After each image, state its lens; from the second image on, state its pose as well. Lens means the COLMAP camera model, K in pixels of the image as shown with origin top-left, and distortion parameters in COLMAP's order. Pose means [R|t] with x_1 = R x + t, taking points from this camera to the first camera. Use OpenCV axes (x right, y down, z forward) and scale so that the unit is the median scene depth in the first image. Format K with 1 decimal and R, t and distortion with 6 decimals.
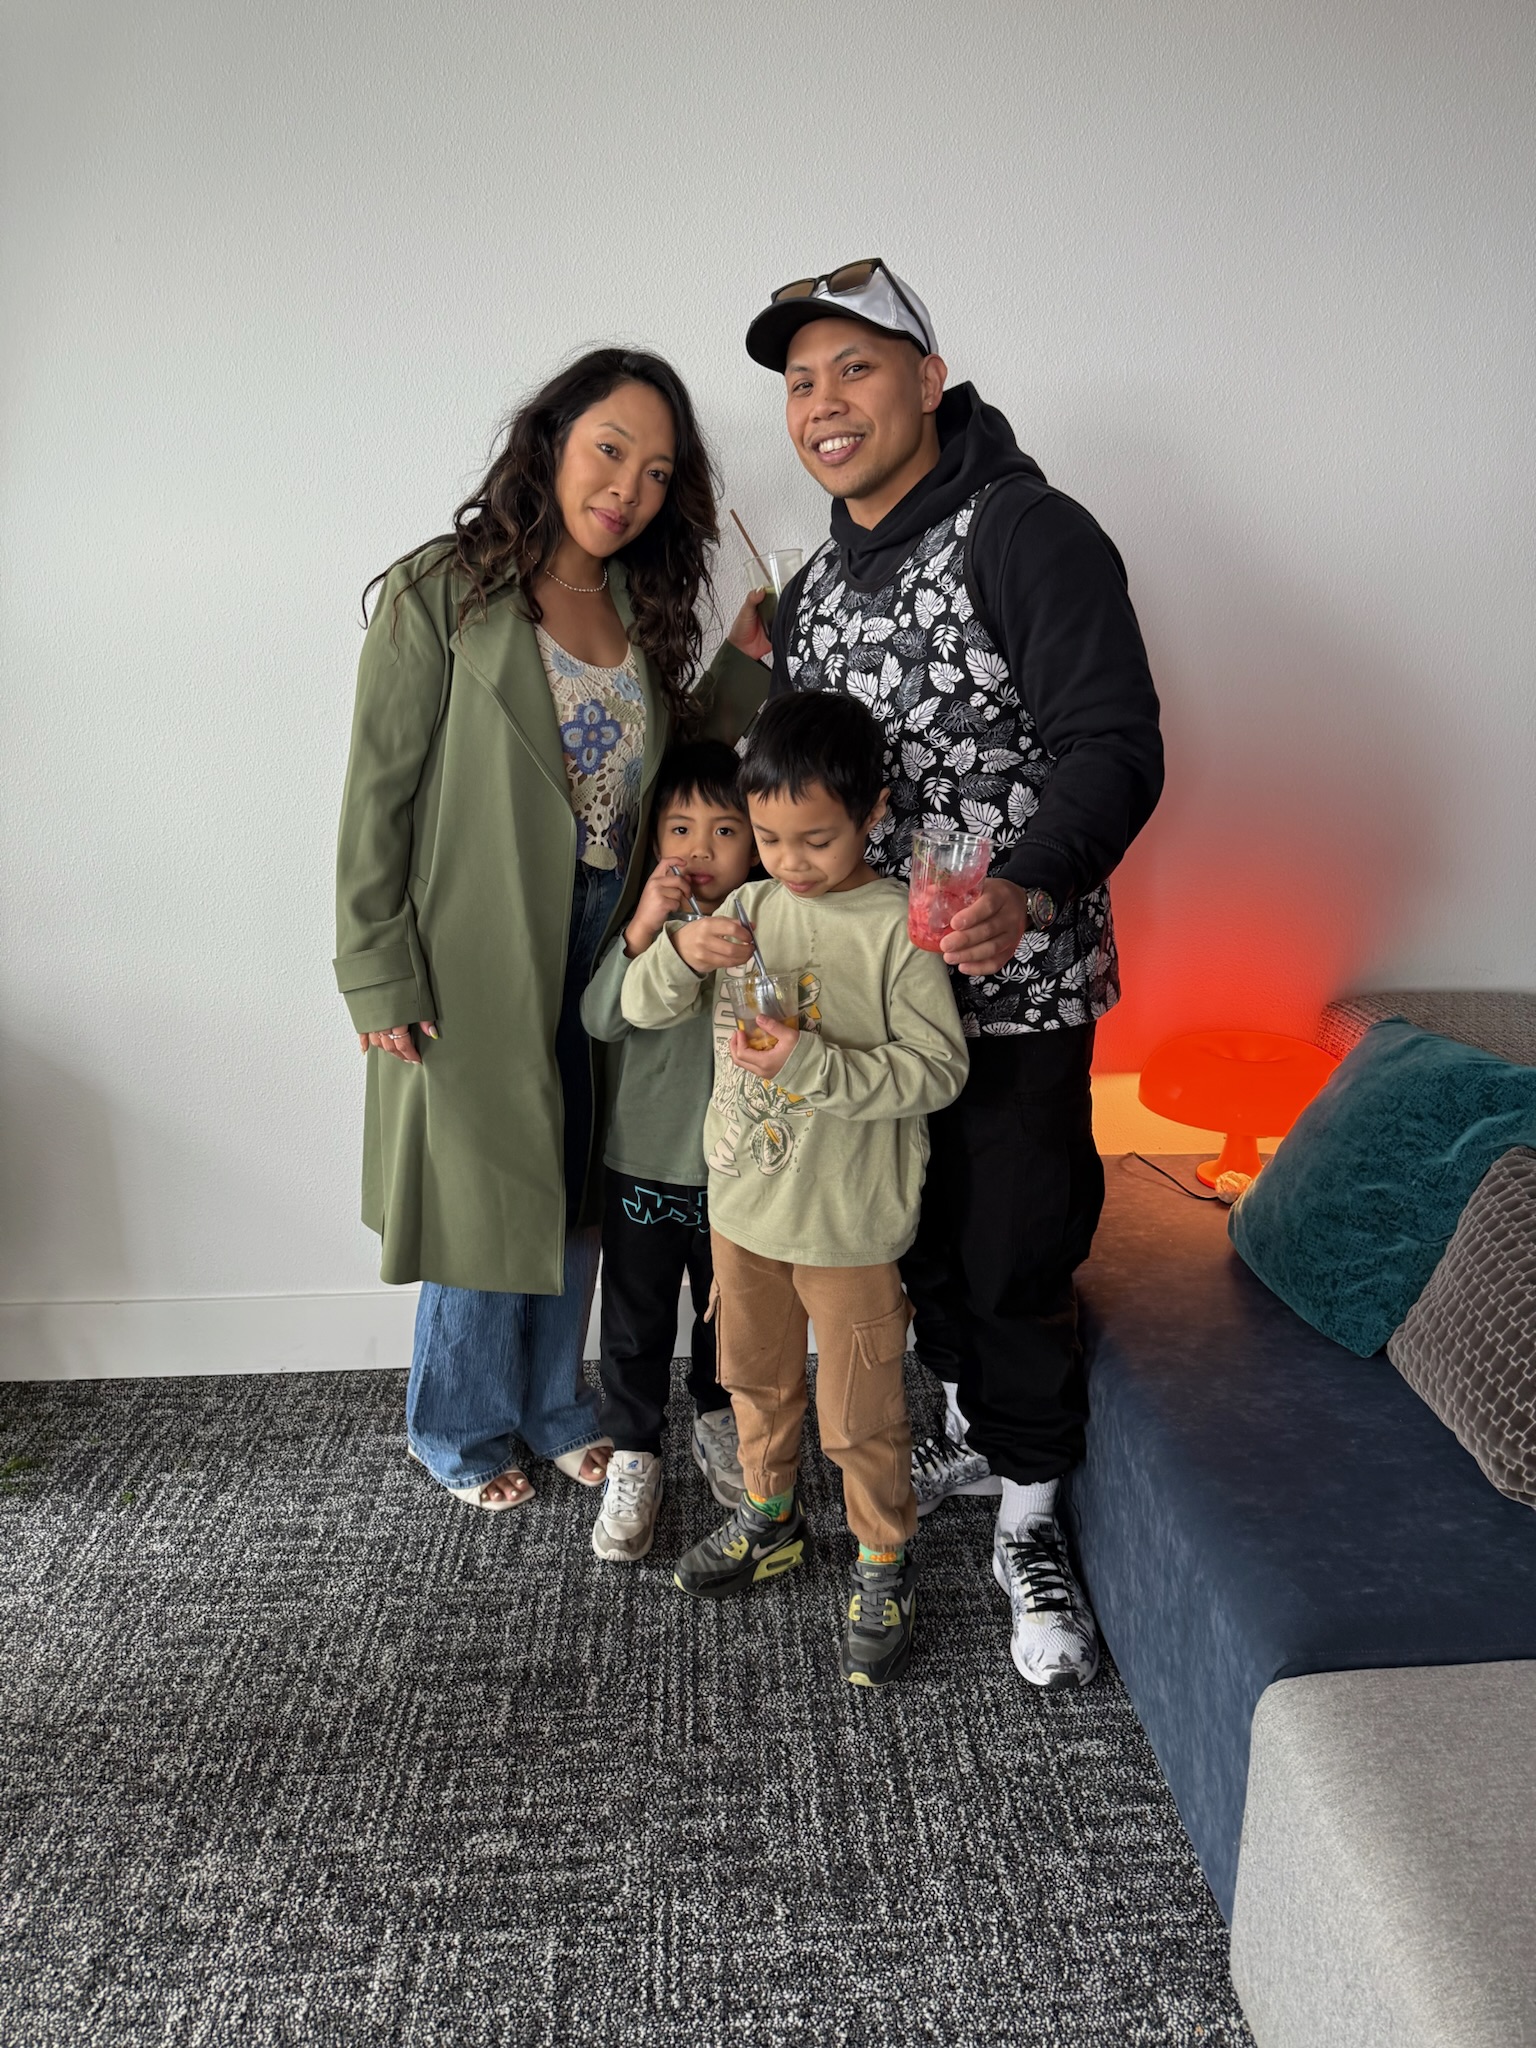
lens RADIAL K [[1448.3, 0, 763.7], [0, 1448.3, 1006.8], [0, 0, 1]] dist [0.007689, -0.014219]
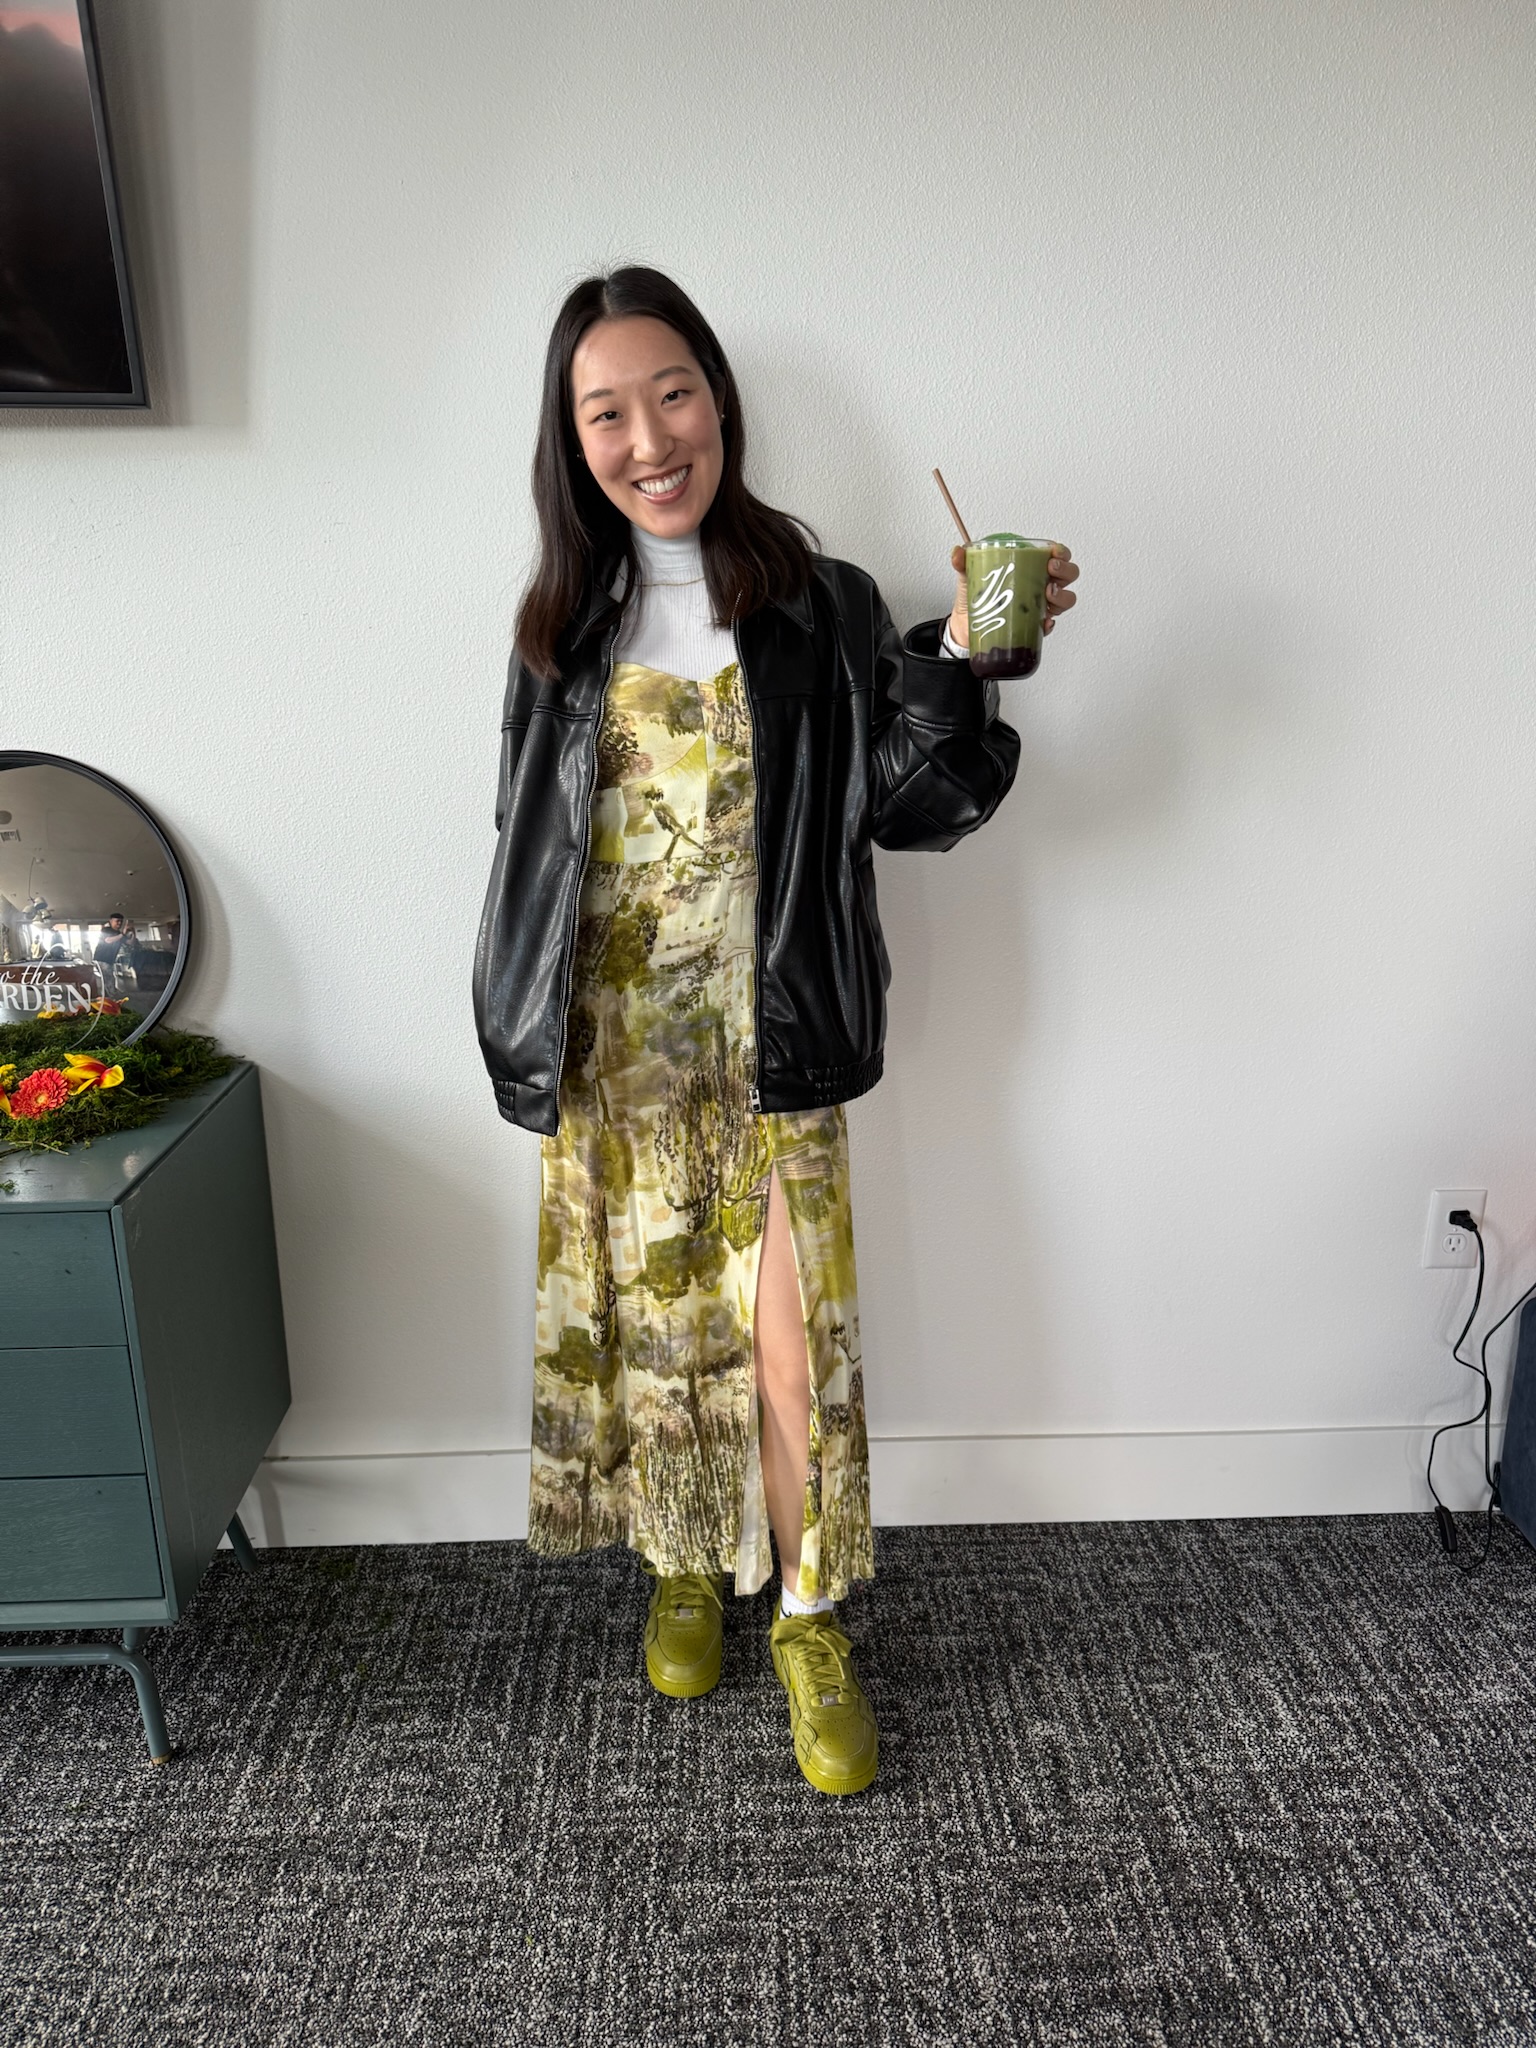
lens RADIAL K [[1448.3, 0, 782.5], [0, 1448.3, 1036.5], [0, 0, 1]] dist [0.007689, -0.014219]
pose [[0.999962, 0.002557, -0.008289, -0.315263], [-0.002427, 0.999875, 0.015621, -0.063851], [0.008327, -0.015600, 0.999844, 0.185806]]
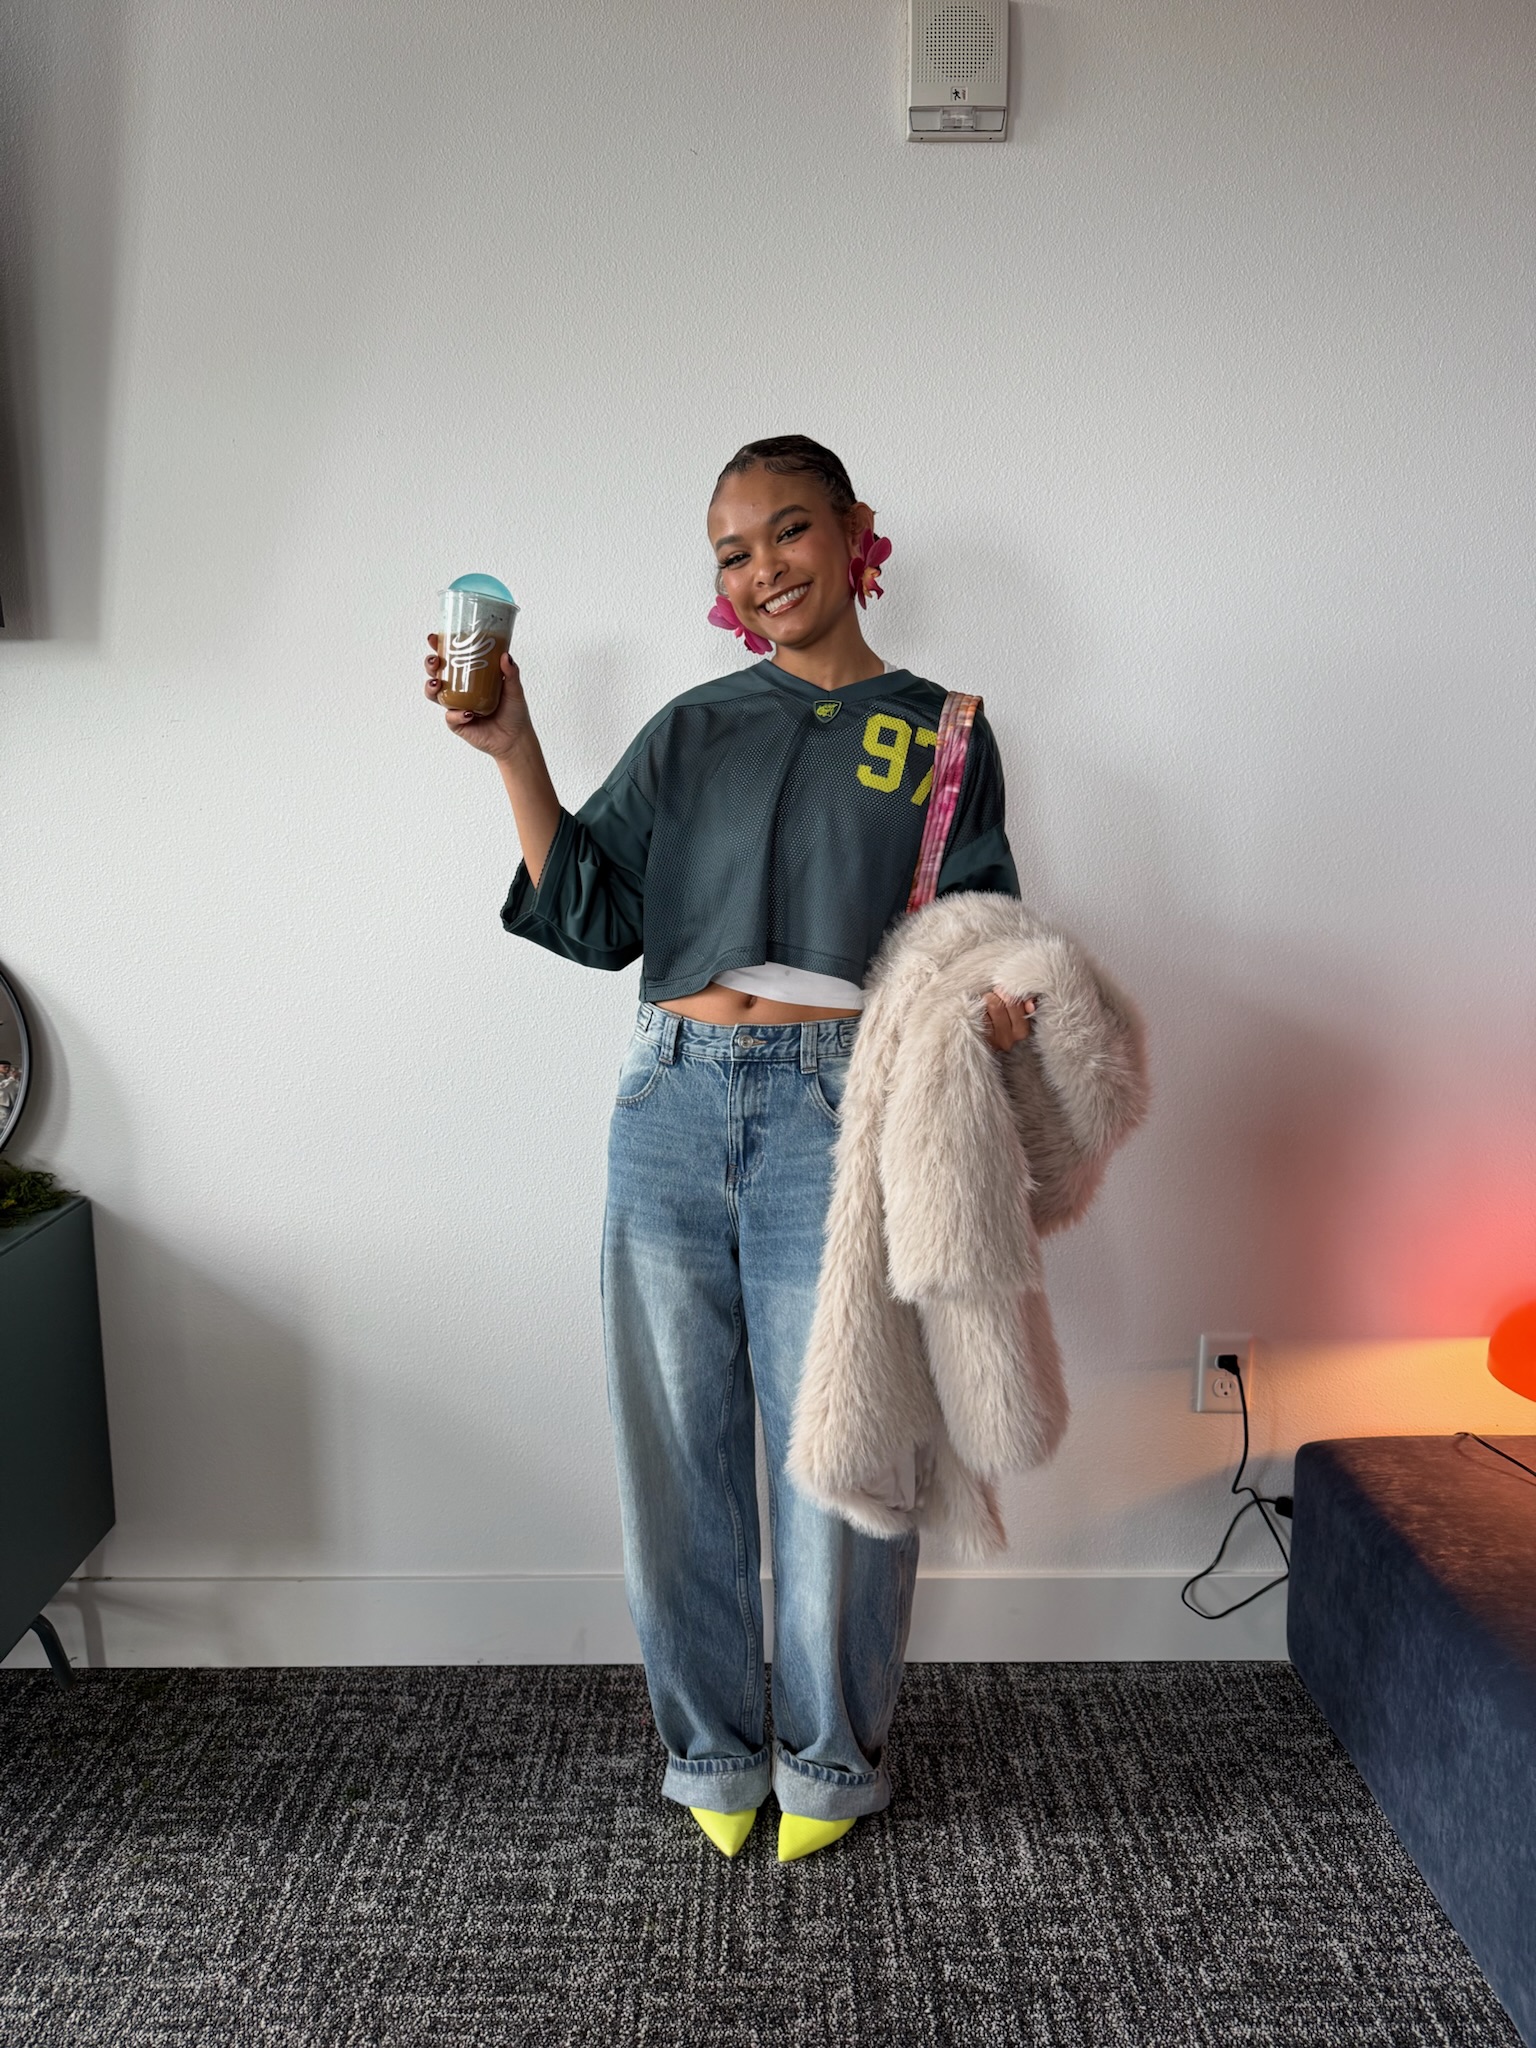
lens RADIAL K [[1448.3, 0, 771.4], [0, 1448.3, 1025.0], [0, 0, 1]] dist [0.007689, -0.014219]
pose [[0.998944, 0.009501, -0.044950, -0.143574], [-0.014138, 0.994477, -0.103998, -0.052970], [0.043714, 0.104523, 0.993561, 0.114454]]
